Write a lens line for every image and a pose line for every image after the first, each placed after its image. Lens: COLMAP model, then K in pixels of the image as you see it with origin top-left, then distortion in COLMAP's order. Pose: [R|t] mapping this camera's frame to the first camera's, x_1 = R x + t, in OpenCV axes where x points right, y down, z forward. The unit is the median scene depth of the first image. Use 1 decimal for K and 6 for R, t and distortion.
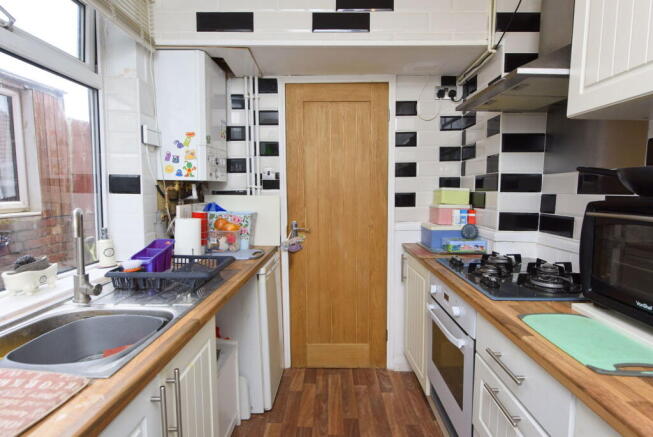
lens RADIAL K [[342.6, 0, 329.3], [0, 342.6, 218.6], [0, 0, 1]] dist [-0.005208, -0.003608]
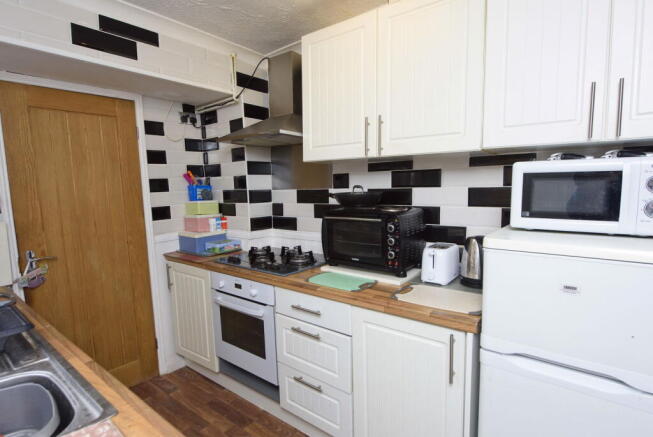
lens RADIAL K [[342.6, 0, 328.3], [0, 342.6, 217.6], [0, 0, 1]] dist [-0.005208, -0.003608]
pose [[0.606327, -0.093539, 0.789695, -0.342778], [0.091800, 0.994652, 0.047332, -0.048715], [-0.789899, 0.043795, 0.611671, -0.076938]]
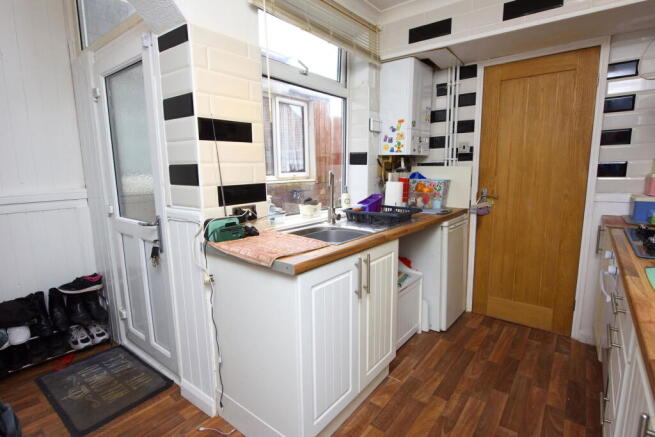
lens RADIAL K [[323.5, 0, 324.9], [0, 323.5, 218.0], [0, 0, 1]] dist [-0.014733, -0.001291]
pose [[0.782323, 0.085244, -0.617012, 0.174437], [-0.042067, 0.995560, 0.084204, 0.042222], [0.621451, -0.039919, 0.782436, -0.206890]]
